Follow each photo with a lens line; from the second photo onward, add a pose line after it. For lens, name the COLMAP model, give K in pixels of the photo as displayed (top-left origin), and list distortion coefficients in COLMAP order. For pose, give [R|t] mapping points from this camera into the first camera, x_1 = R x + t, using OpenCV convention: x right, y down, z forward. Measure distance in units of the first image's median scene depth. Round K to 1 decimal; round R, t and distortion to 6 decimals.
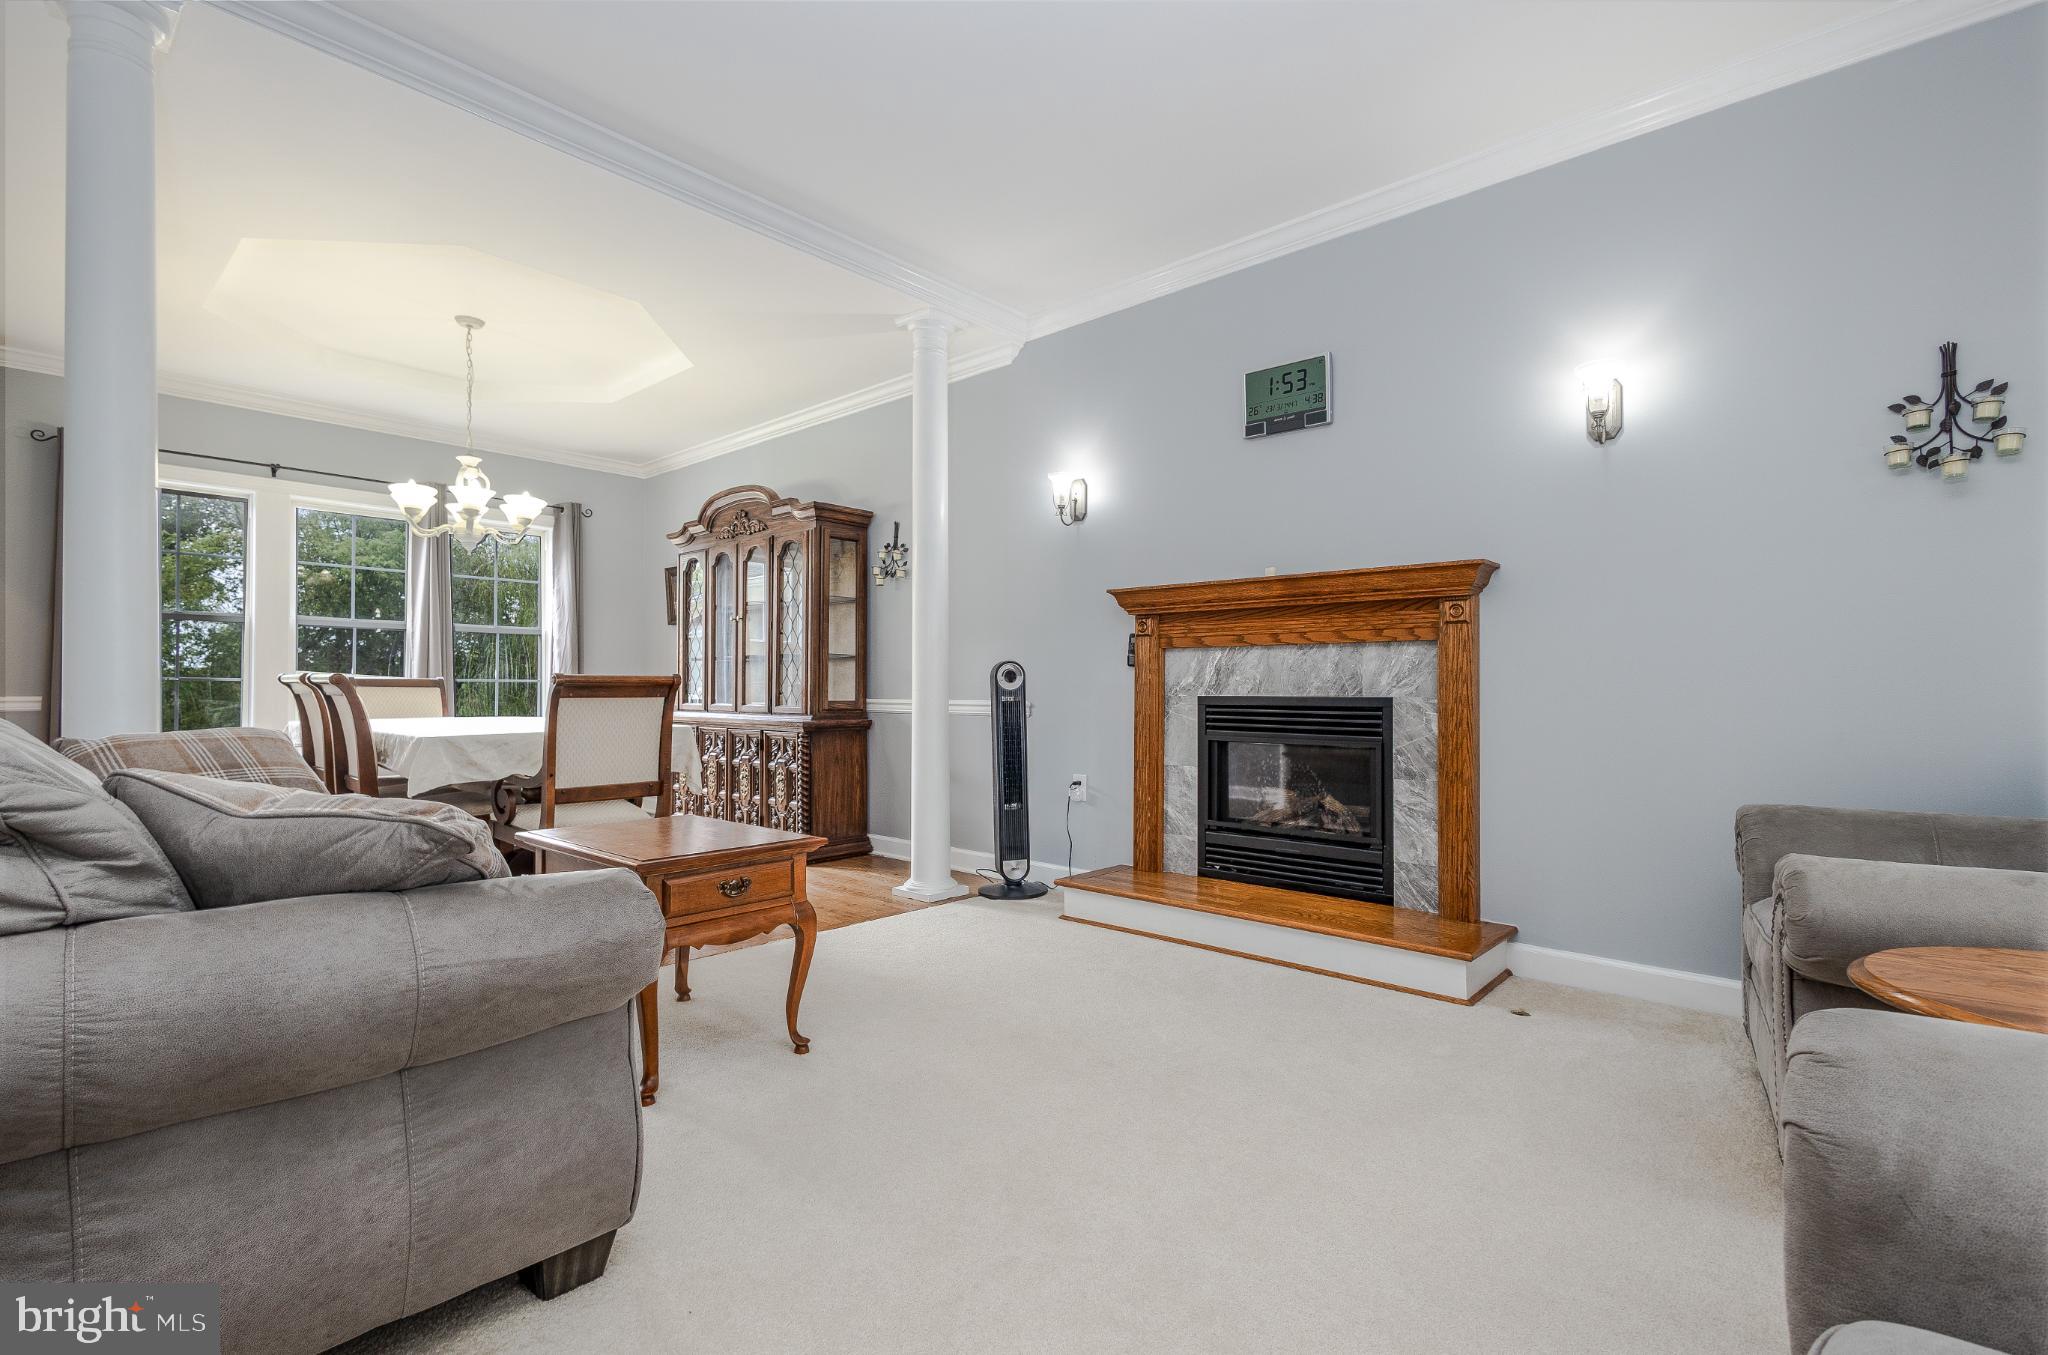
lens RADIAL K [[956.5, 0, 1018.5], [0, 956.5, 690.3], [0, 0, 1]] dist [0.010010, -0.000523]
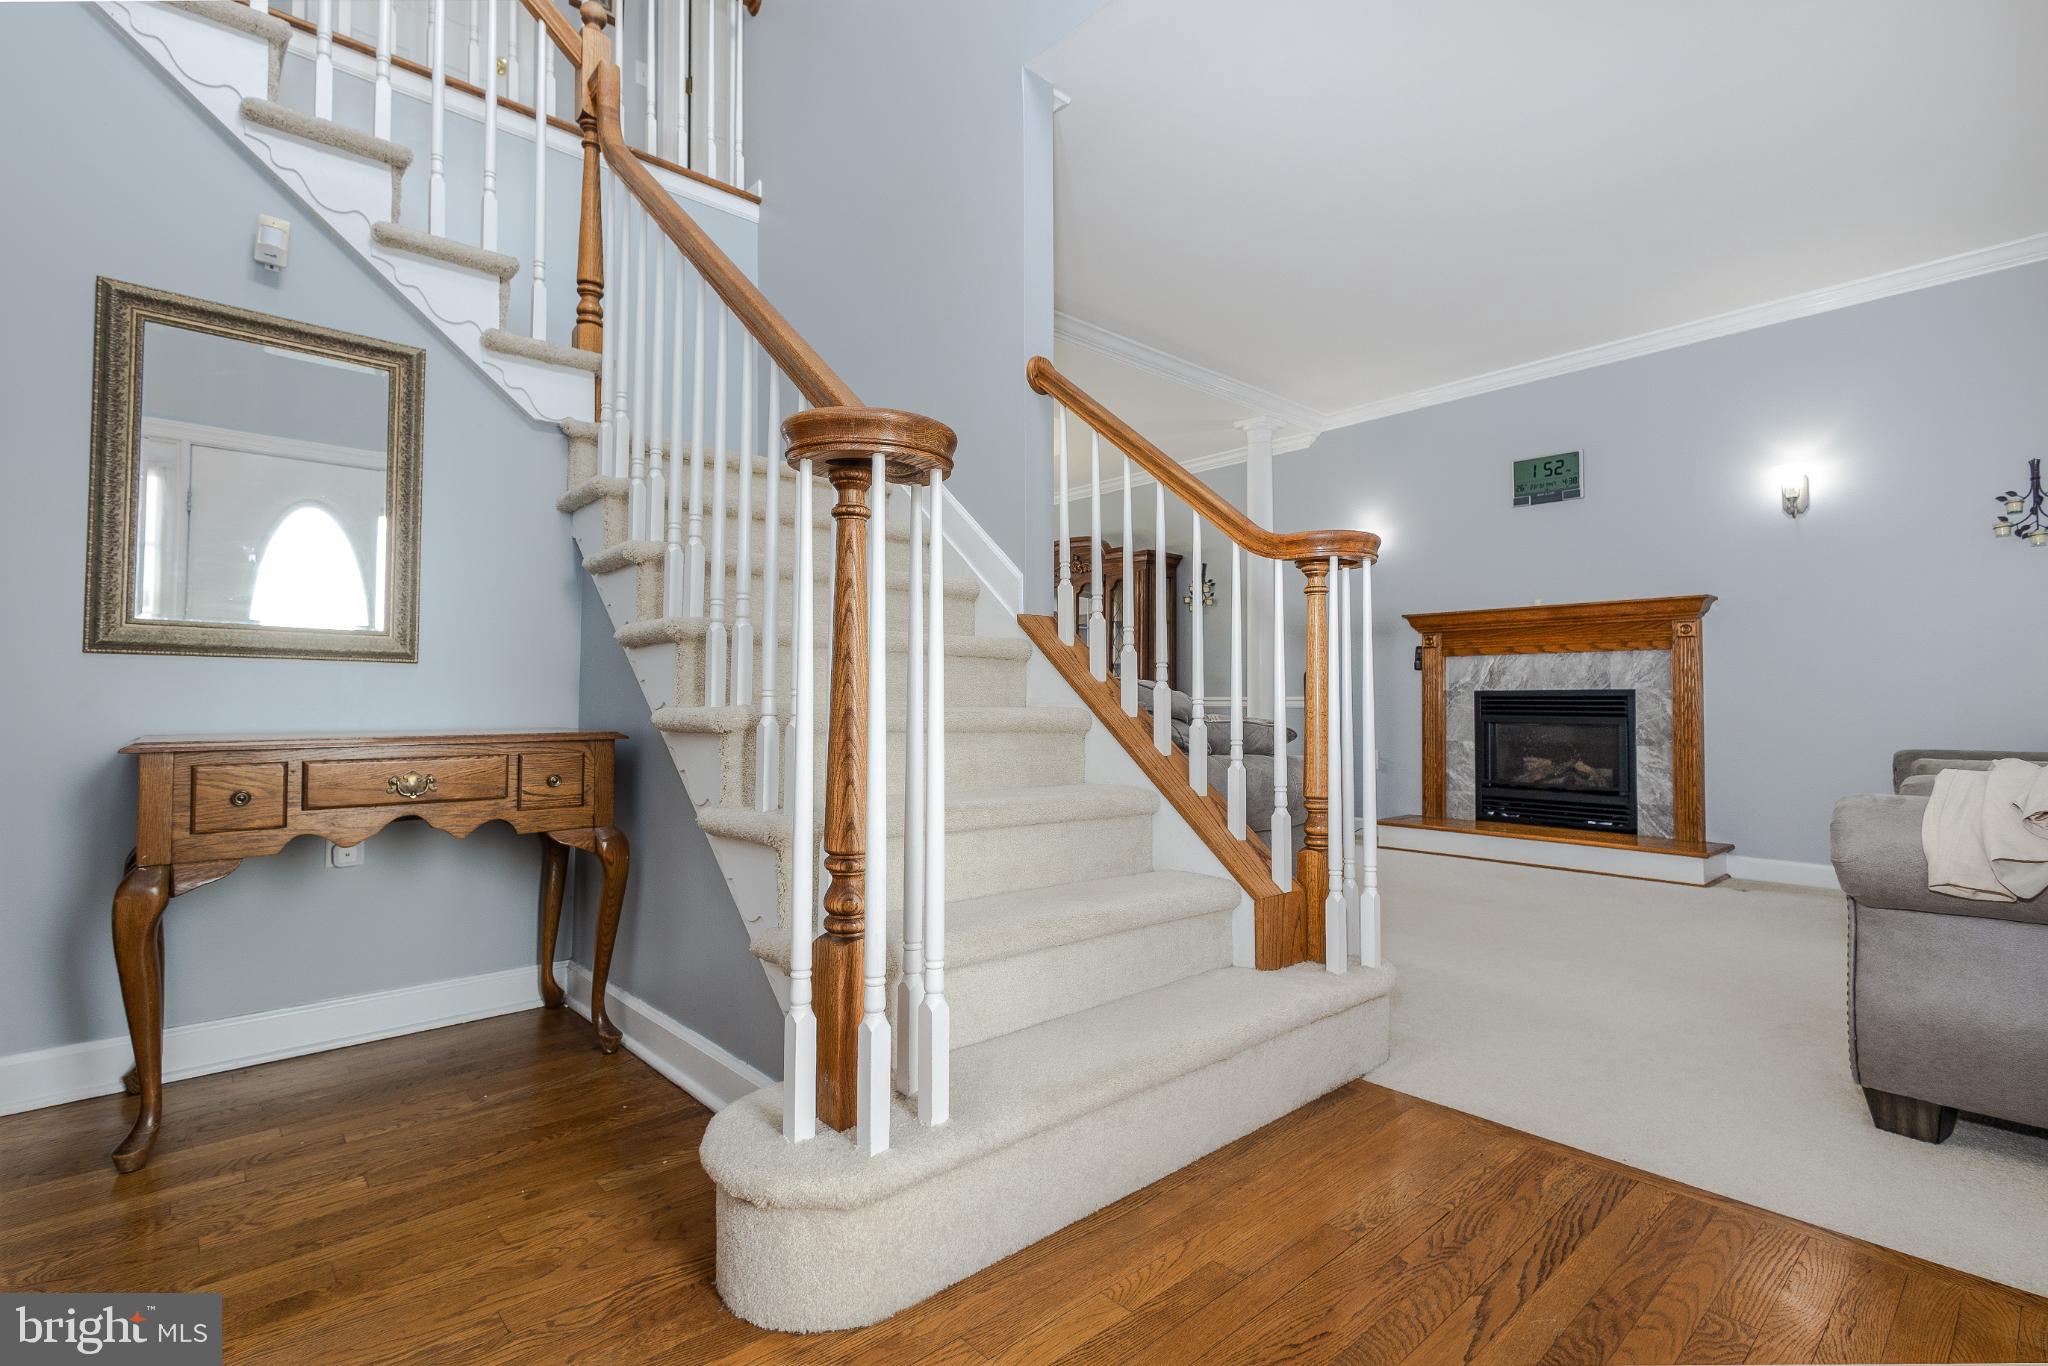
lens RADIAL K [[956.5, 0, 1022.3], [0, 956.5, 685.8], [0, 0, 1]] dist [0.010010, -0.000523]
pose [[0.993958, -0.000129, -0.109759, -0.360208], [-0.002383, 0.999738, -0.022751, 0.037133], [0.109733, 0.022875, 0.993698, -0.525100]]
